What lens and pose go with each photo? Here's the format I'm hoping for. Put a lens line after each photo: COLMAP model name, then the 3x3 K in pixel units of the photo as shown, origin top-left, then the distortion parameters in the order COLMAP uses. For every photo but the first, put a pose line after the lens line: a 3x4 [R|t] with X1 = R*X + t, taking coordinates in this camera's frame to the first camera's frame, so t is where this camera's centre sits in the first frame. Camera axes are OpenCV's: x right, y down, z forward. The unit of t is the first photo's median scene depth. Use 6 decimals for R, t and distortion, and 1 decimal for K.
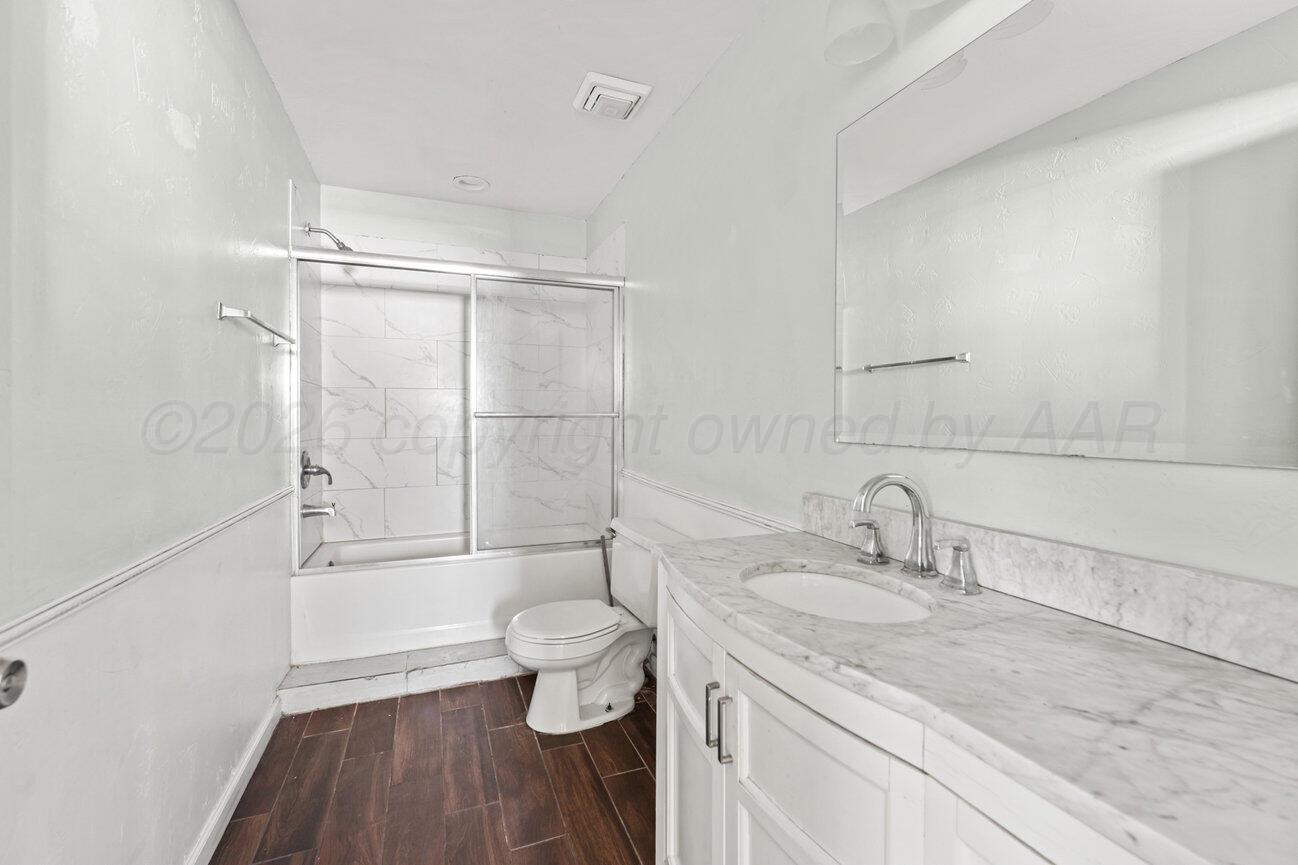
lens RADIAL K [[560.2, 0, 648.5], [0, 560.2, 418.2], [0, 0, 1]] dist [0.000816, 0.000638]
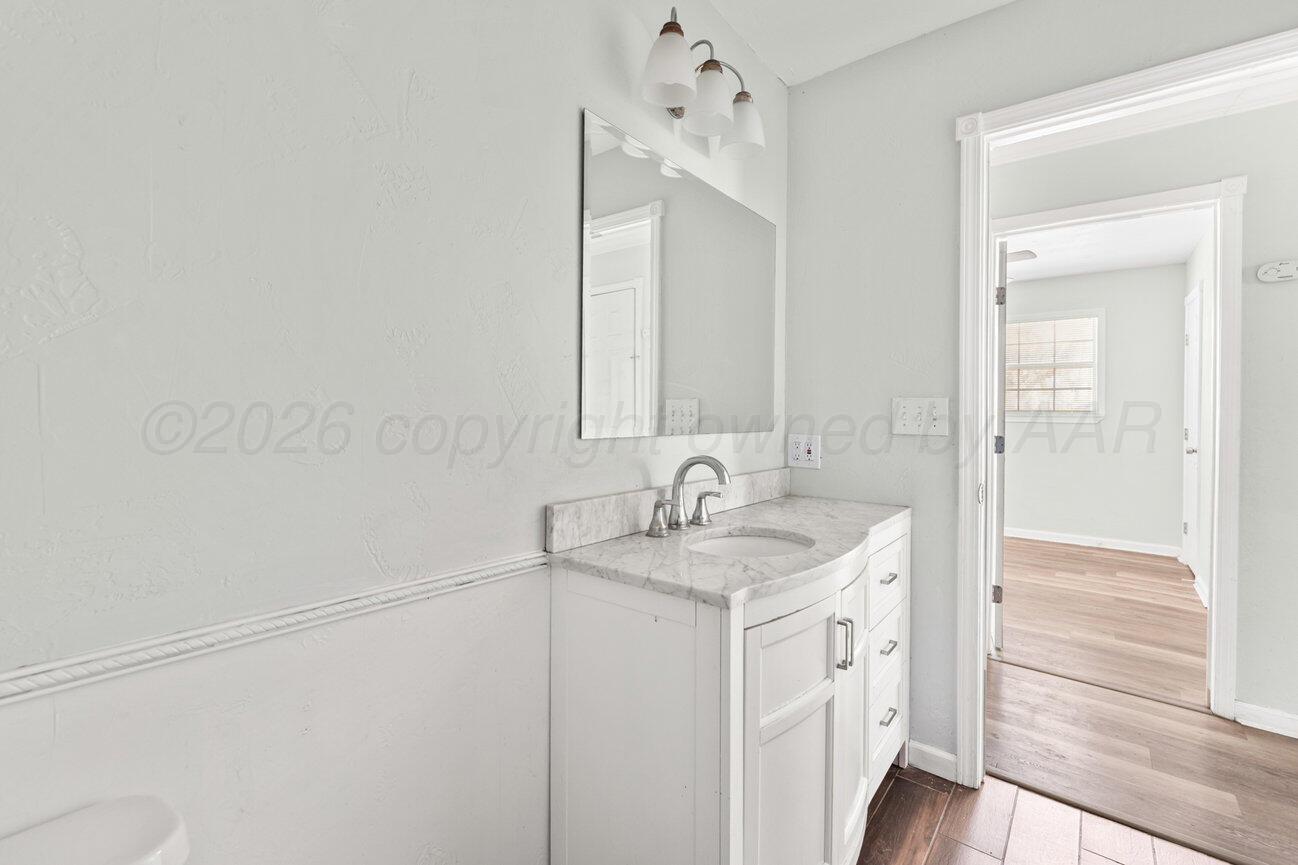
lens RADIAL K [[560.2, 0, 648.5], [0, 560.2, 418.2], [0, 0, 1]] dist [0.000816, 0.000638]
pose [[-0.494965, -0.009248, 0.868863, -0.536541], [-0.003213, 0.999956, 0.008813, -0.003989], [-0.868907, 0.001571, -0.494973, 1.367384]]
